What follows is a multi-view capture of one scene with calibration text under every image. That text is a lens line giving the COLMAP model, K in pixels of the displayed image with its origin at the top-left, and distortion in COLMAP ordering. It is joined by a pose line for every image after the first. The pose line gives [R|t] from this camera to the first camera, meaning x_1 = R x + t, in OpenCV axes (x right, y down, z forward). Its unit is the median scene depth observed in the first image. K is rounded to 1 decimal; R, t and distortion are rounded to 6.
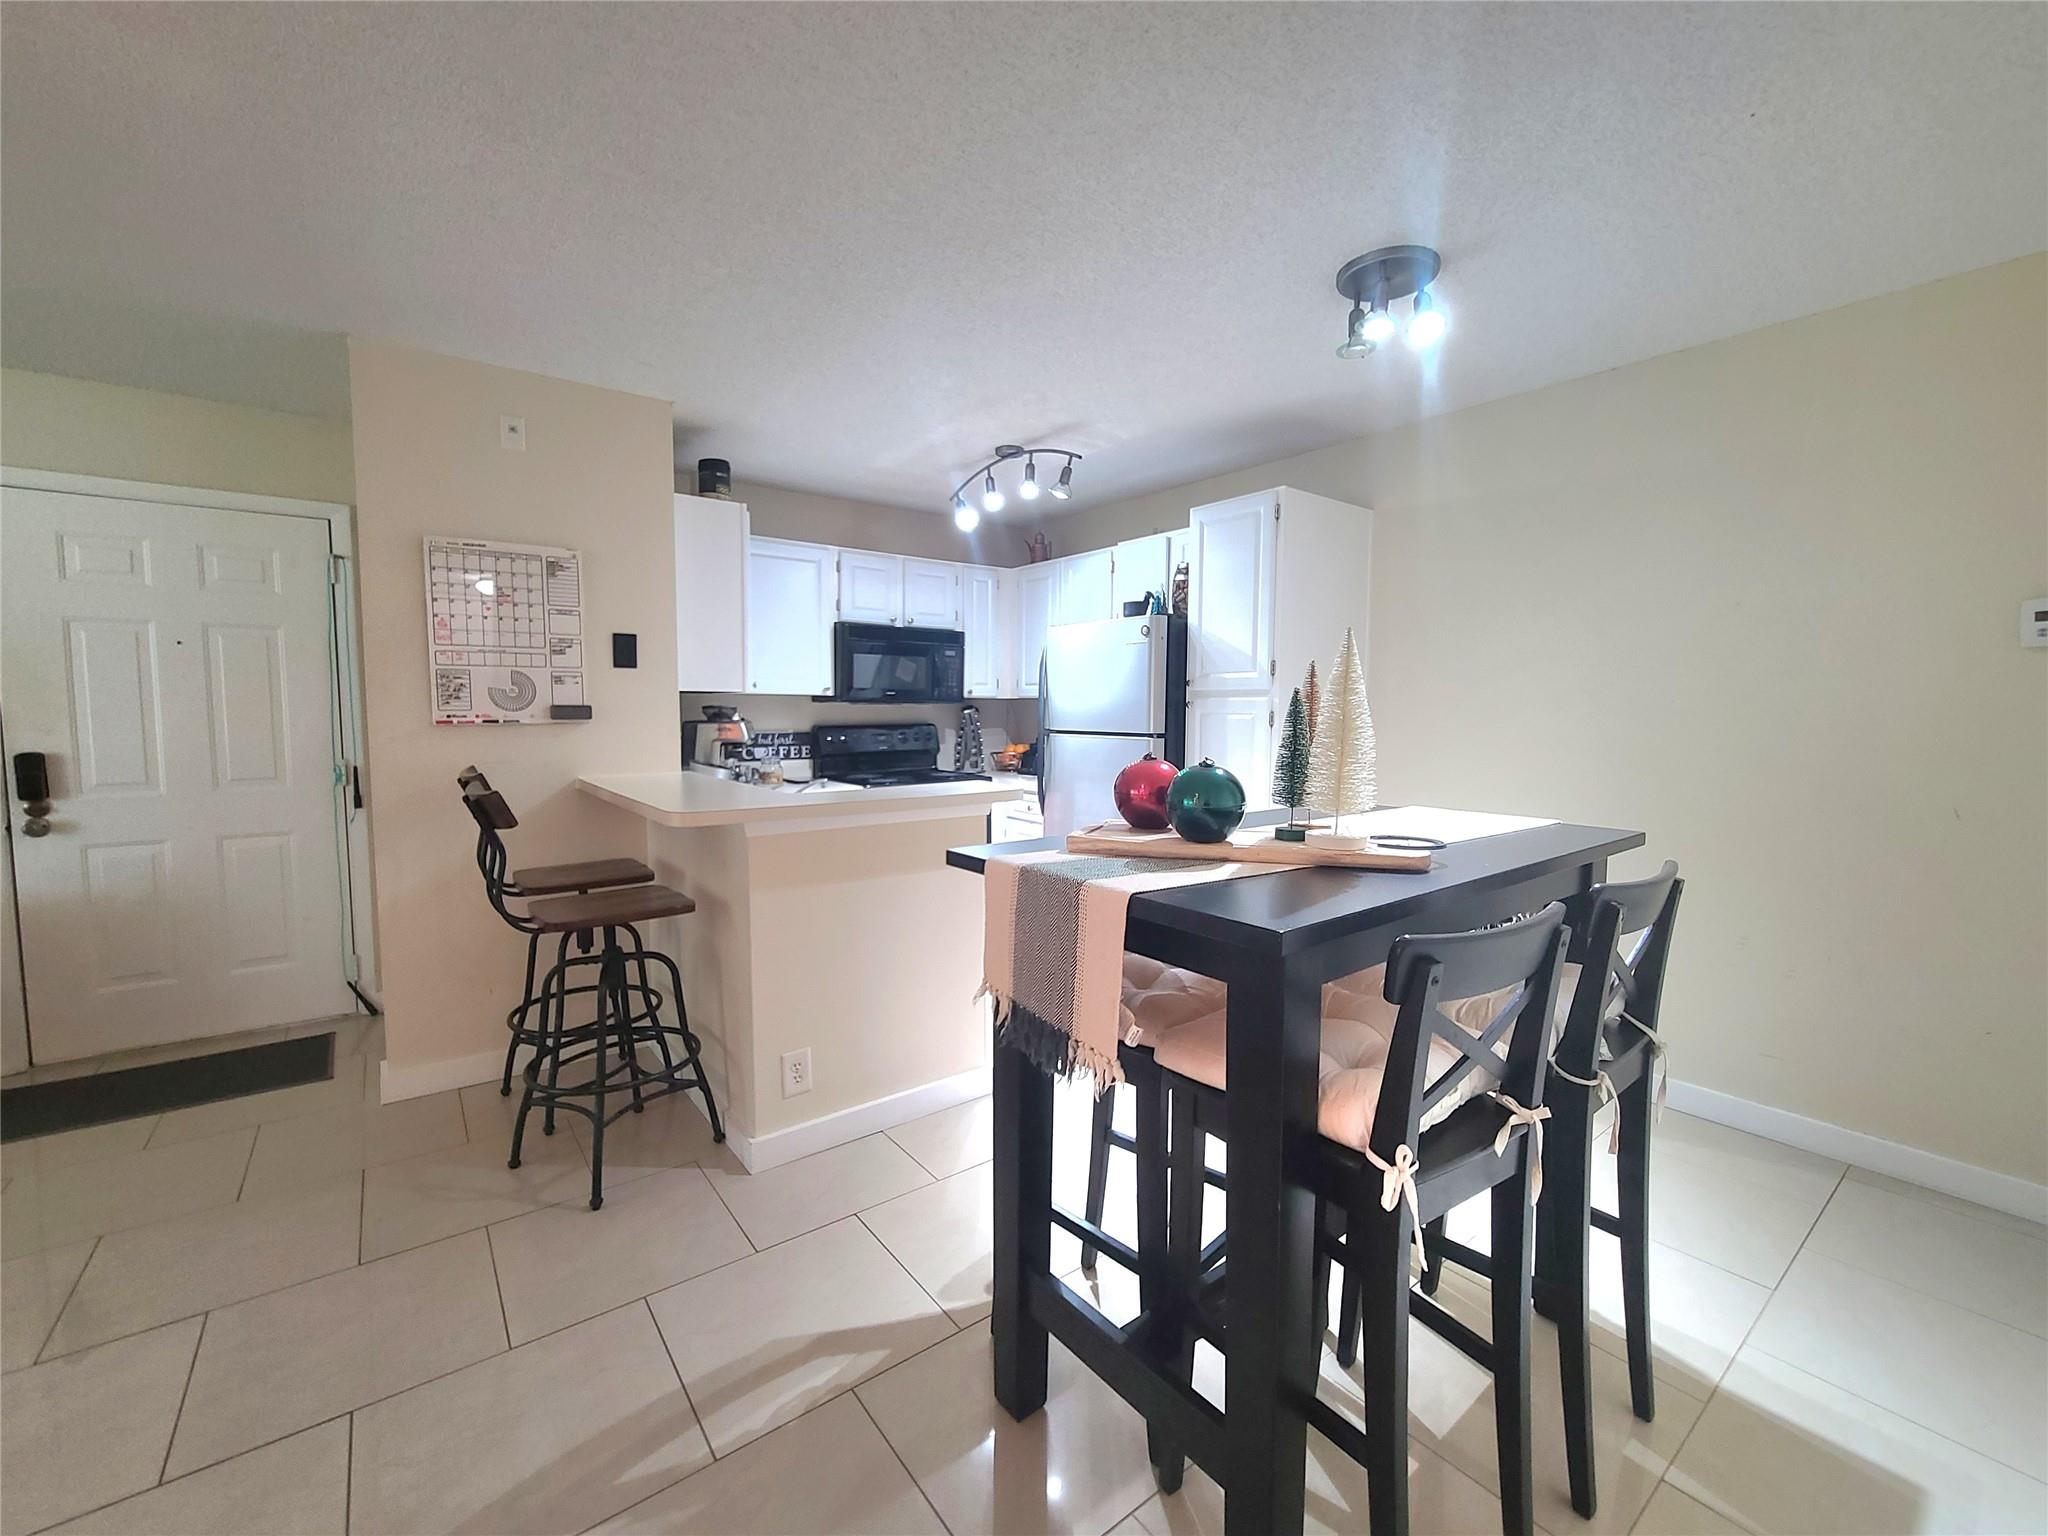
lens RADIAL K [[839.9, 0, 1032.9], [0, 839.9, 768.2], [0, 0, 1]] dist [0.002419, -0.002415]
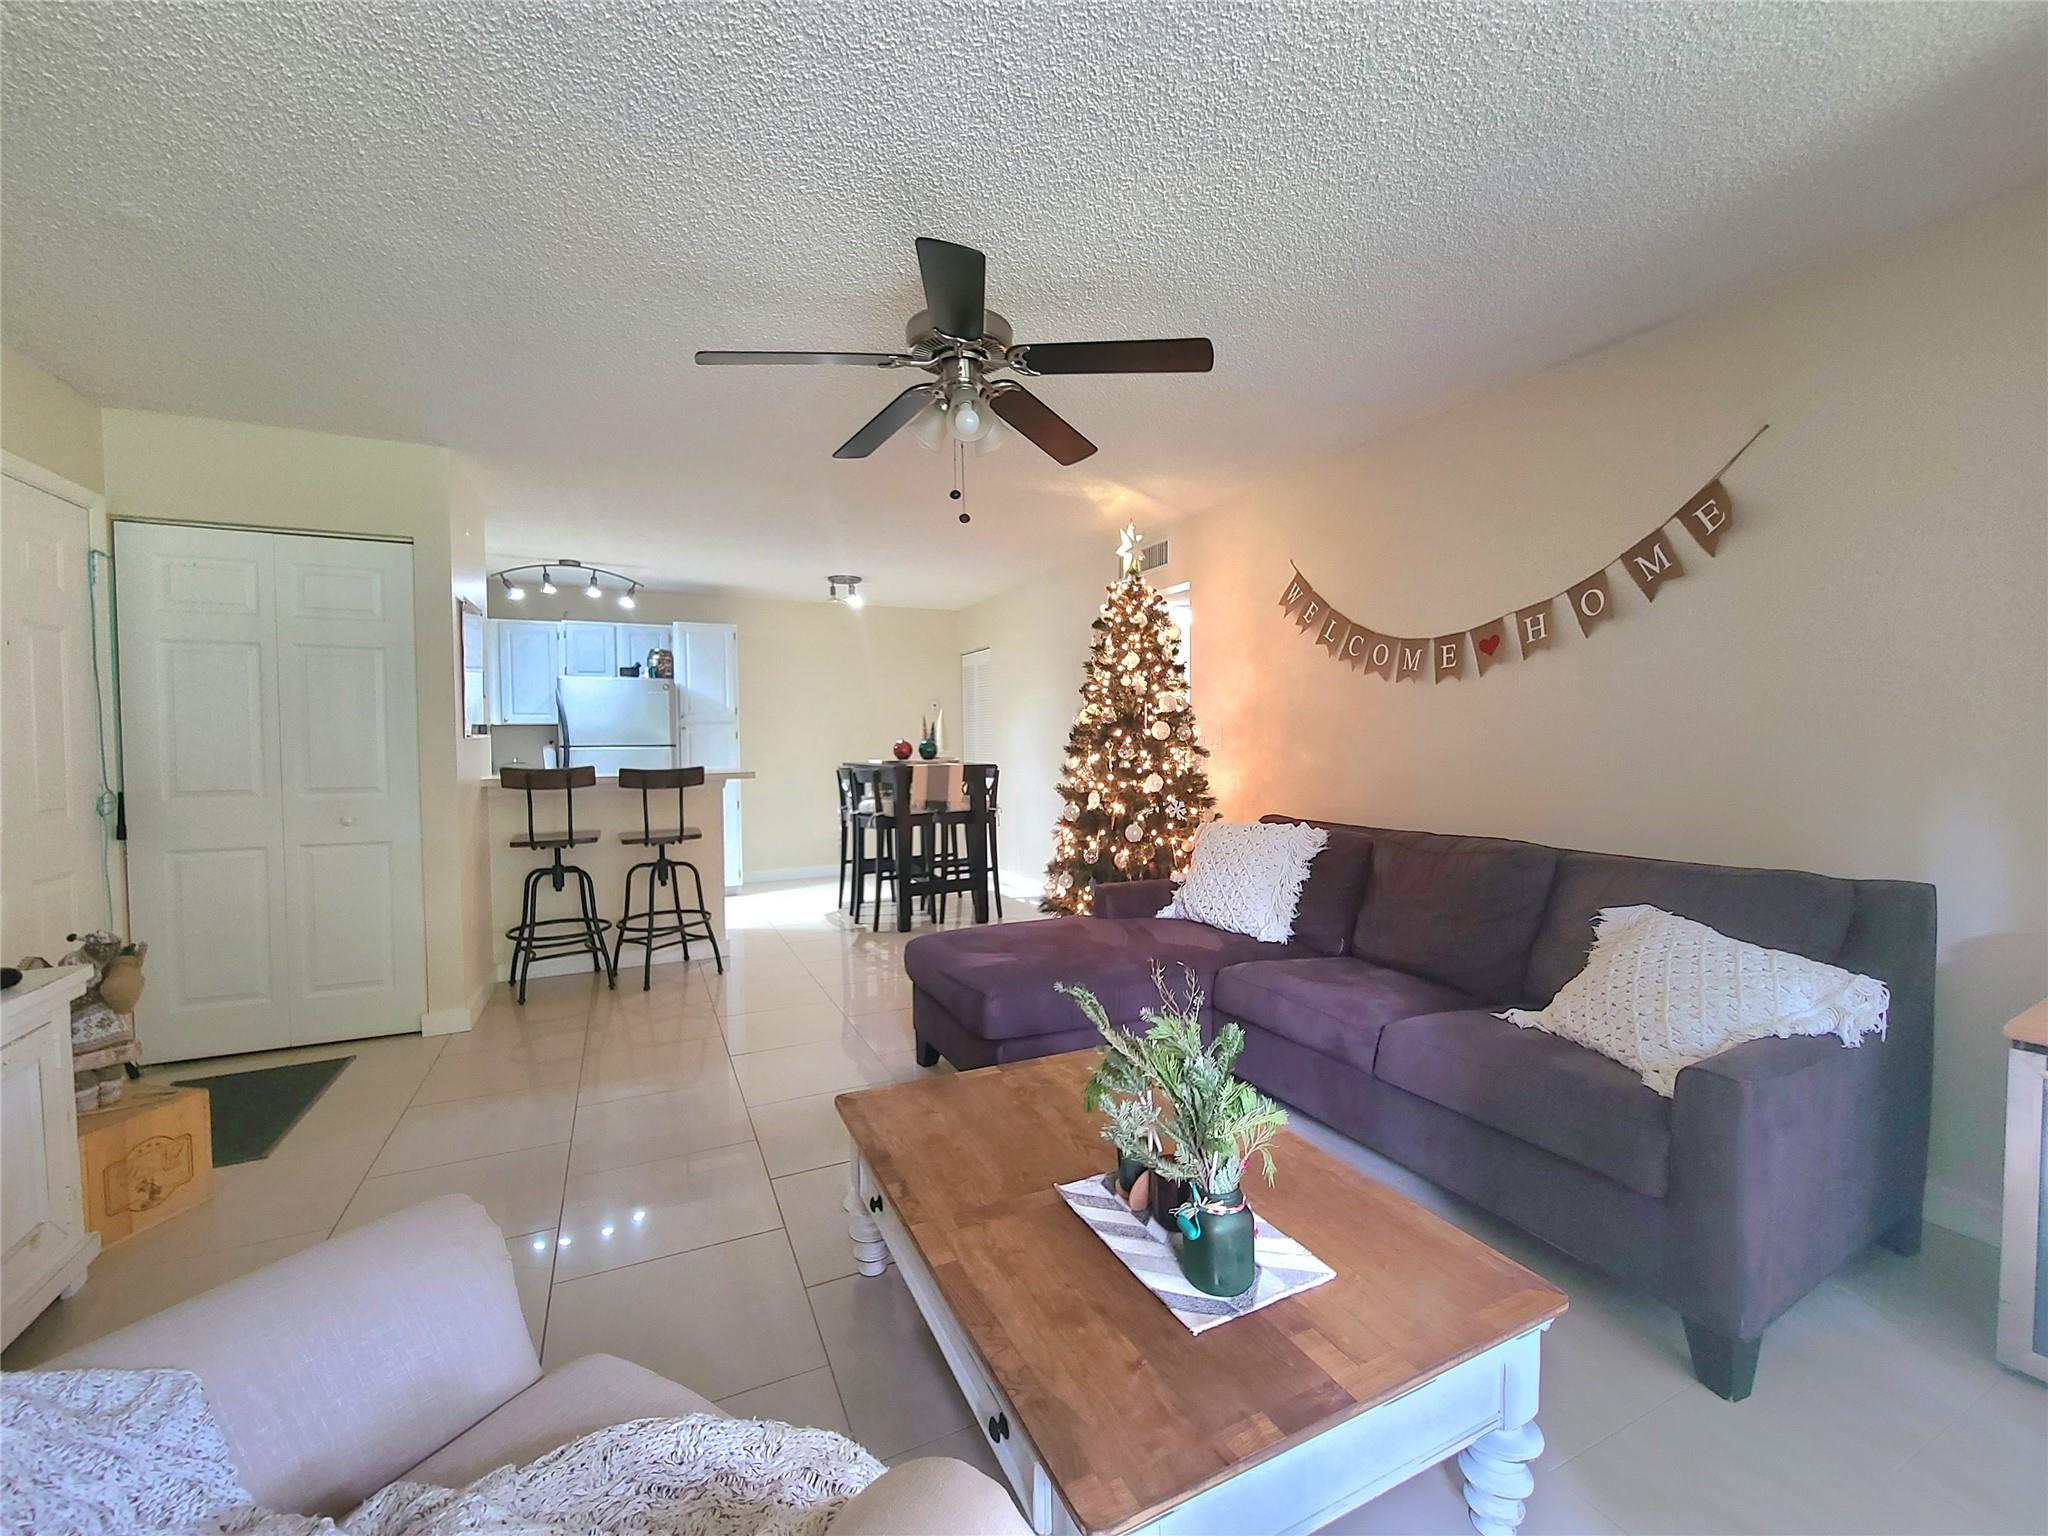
lens RADIAL K [[833.1, 0, 1029.1], [0, 833.1, 769.6], [0, 0, 1]] dist [-0.002270, -0.002125]
pose [[0.211752, -0.040531, 0.976483, -1.442413], [0.082717, 0.996298, 0.023416, 0.033217], [-0.973817, 0.075813, 0.214320, -0.115287]]
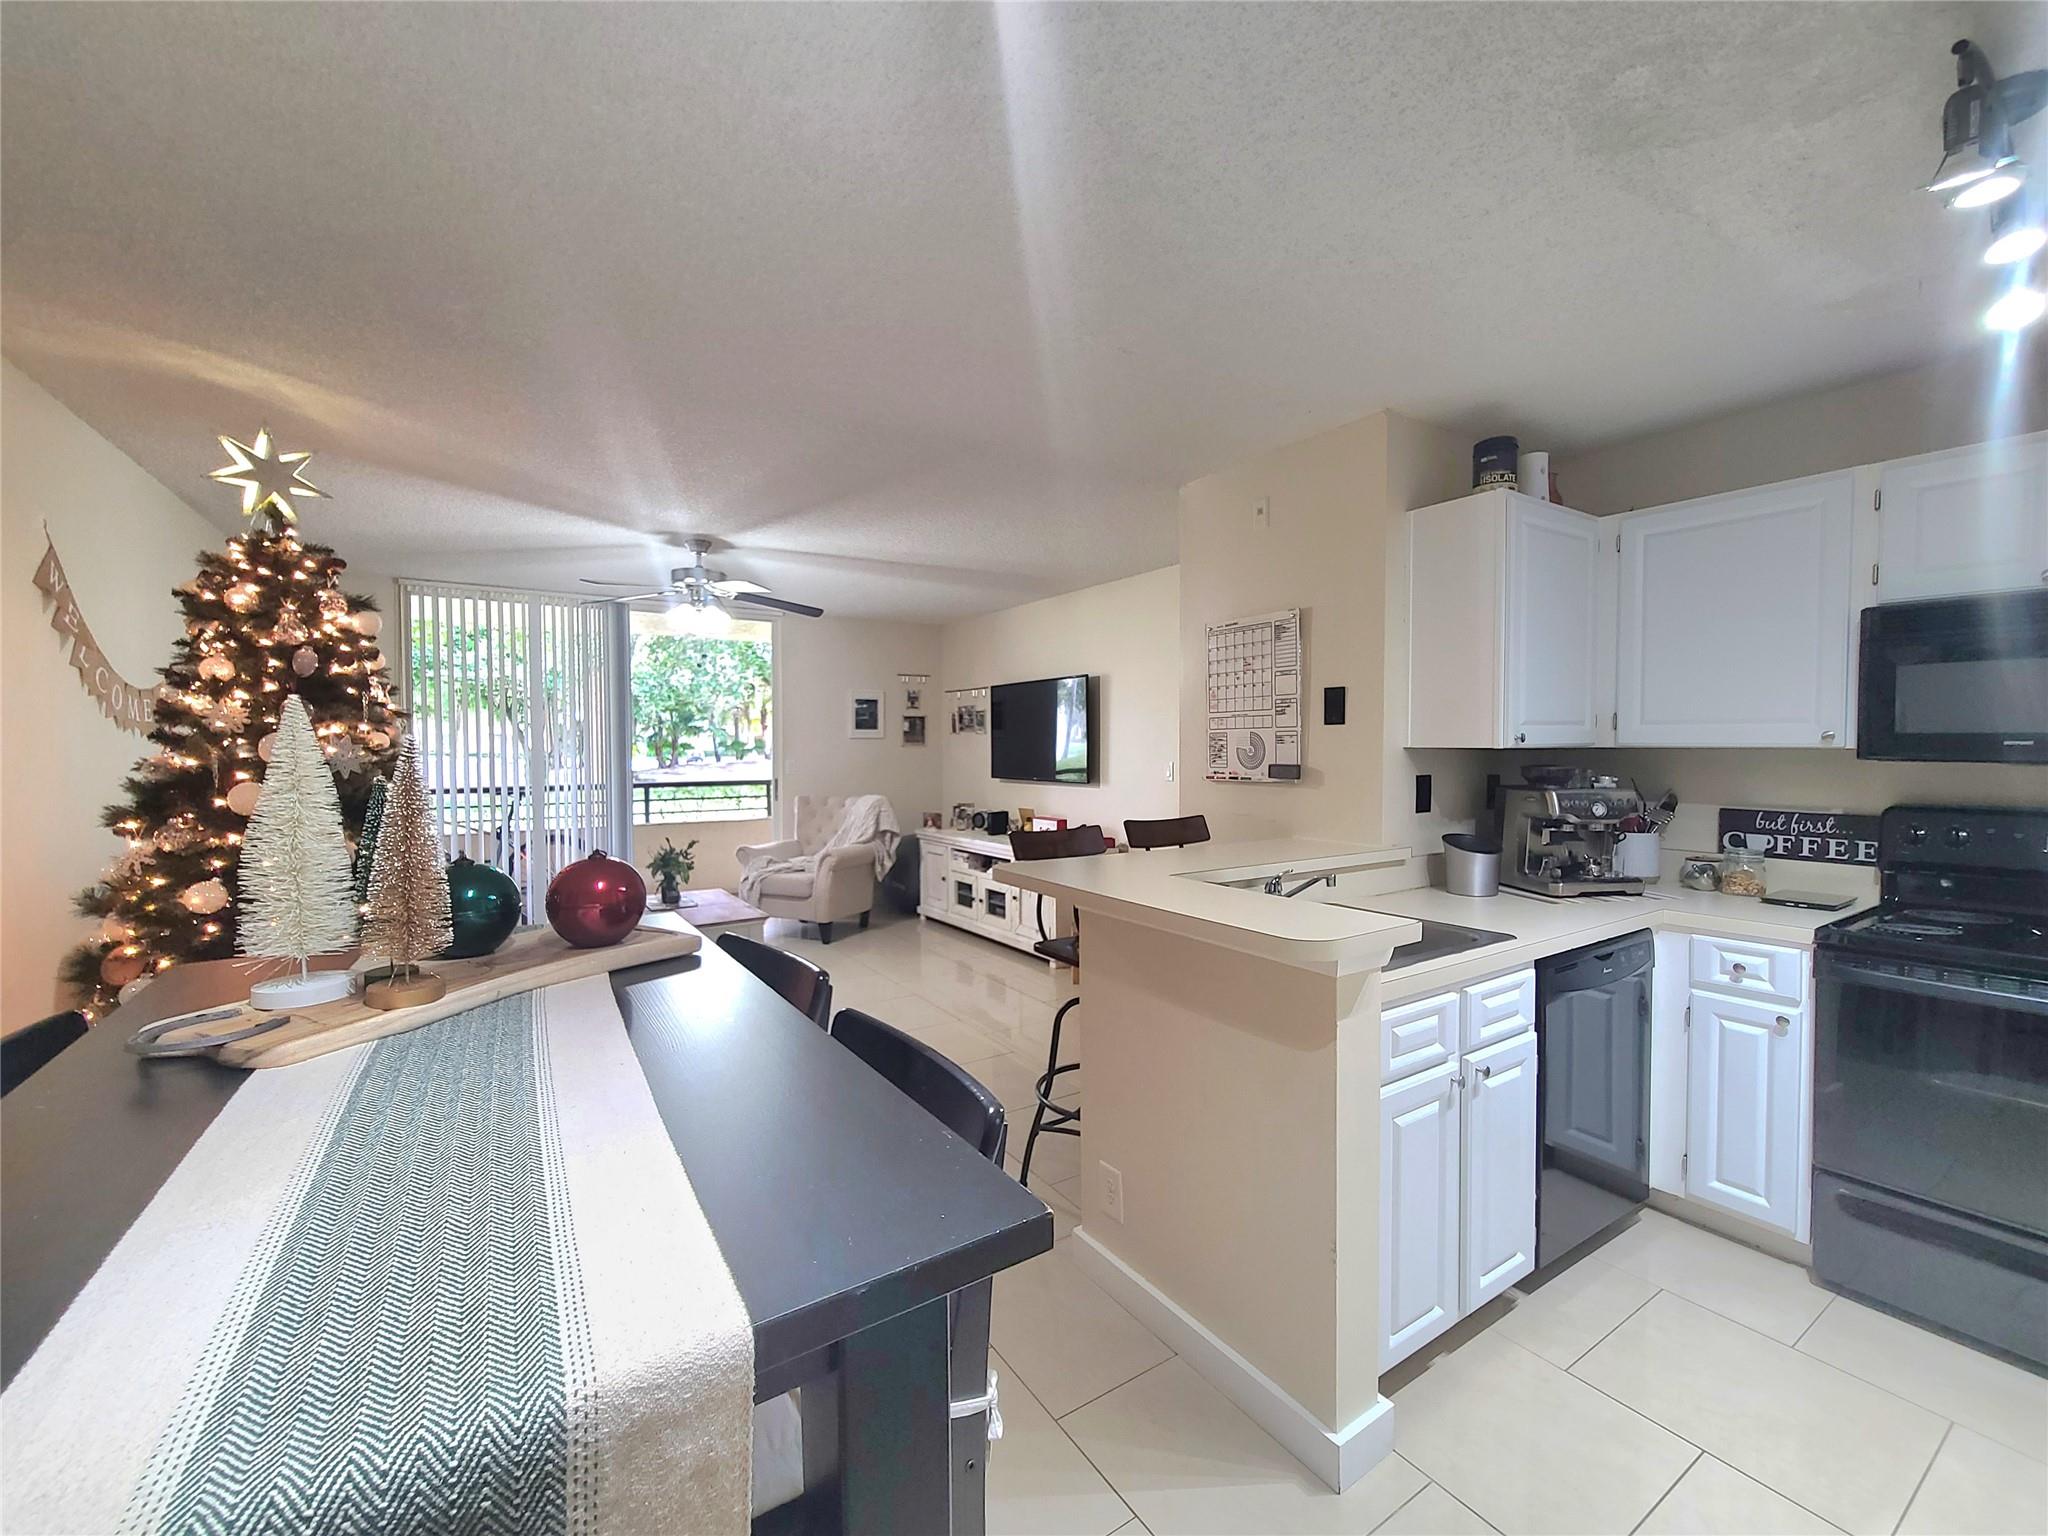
lens RADIAL K [[839.9, 0, 1032.9], [0, 839.9, 768.2], [0, 0, 1]] dist [0.002419, -0.002415]
pose [[-0.079881, 0.025051, -0.996490, 0.409739], [-0.070179, 0.997062, 0.030691, -0.069166], [0.994331, 0.072384, -0.077888, 0.671918]]
